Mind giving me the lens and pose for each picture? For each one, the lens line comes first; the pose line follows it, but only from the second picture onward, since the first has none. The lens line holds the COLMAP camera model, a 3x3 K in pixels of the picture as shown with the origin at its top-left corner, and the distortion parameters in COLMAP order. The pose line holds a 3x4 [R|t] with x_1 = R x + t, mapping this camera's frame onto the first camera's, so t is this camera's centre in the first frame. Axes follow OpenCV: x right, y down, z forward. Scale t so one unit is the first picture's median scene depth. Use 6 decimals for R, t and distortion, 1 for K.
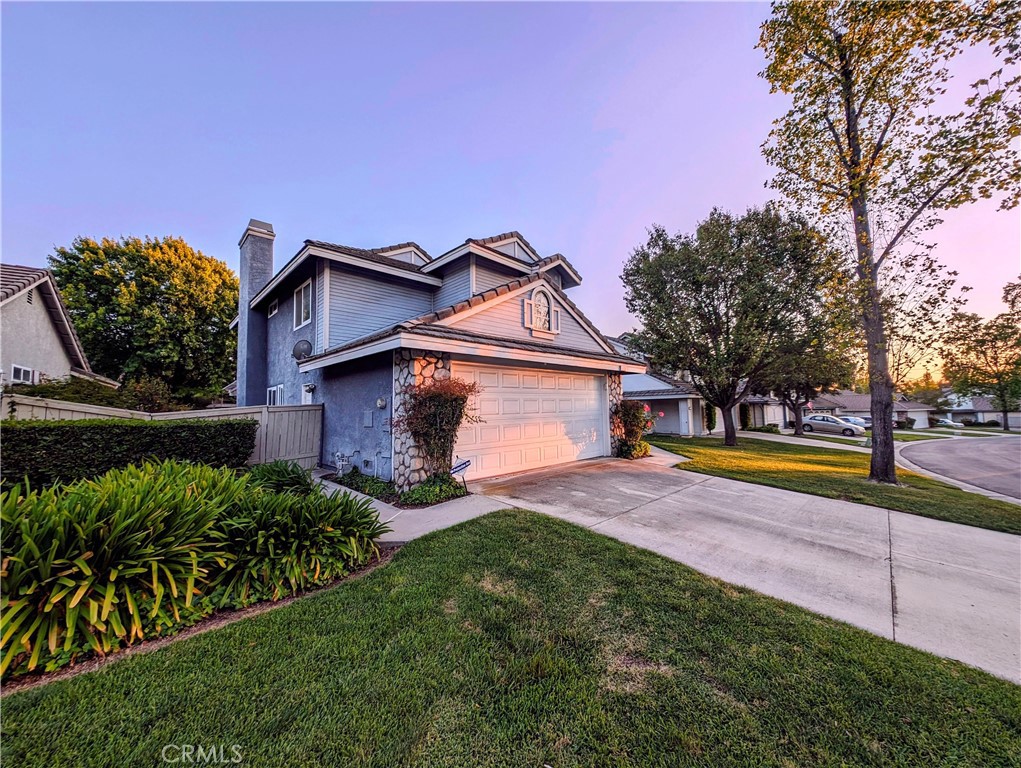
lens RADIAL K [[380.3, 0, 510.5], [0, 380.3, 384.0], [0, 0, 1]] dist [-0.000111, -0.000024]
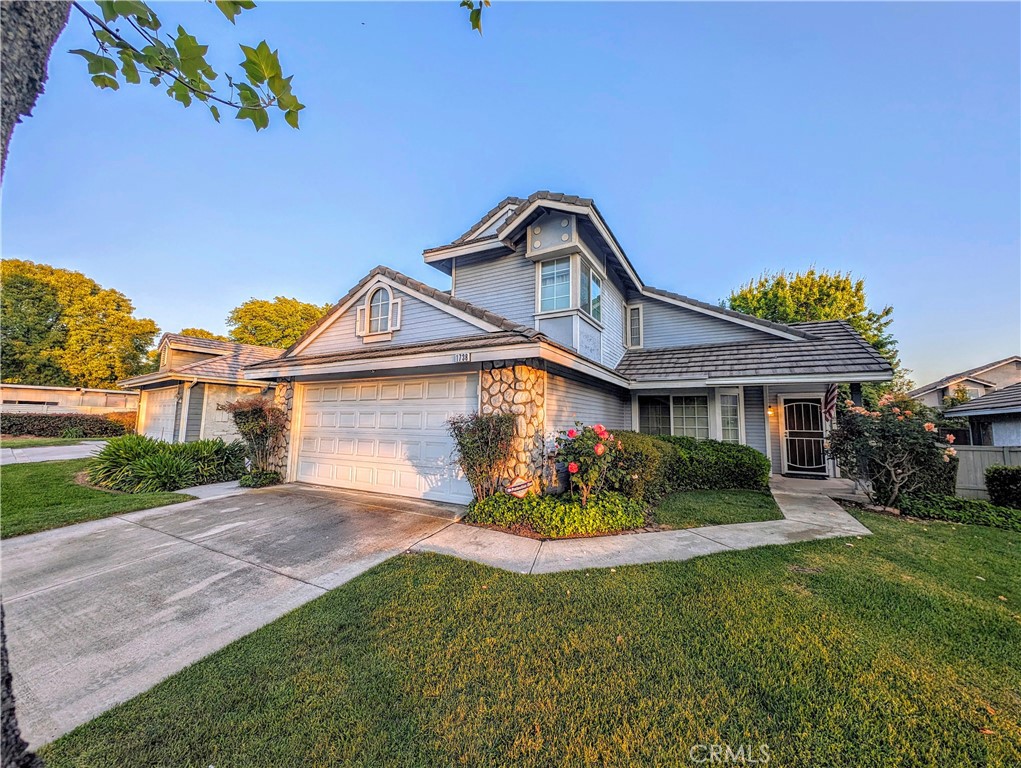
lens RADIAL K [[380.3, 0, 510.5], [0, 380.3, 384.0], [0, 0, 1]] dist [-0.000111, -0.000024]
pose [[0.282934, -0.076215, -0.956106, 0.931553], [0.040558, 0.996897, -0.067465, 0.043272], [0.958281, -0.019690, 0.285147, 0.980425]]
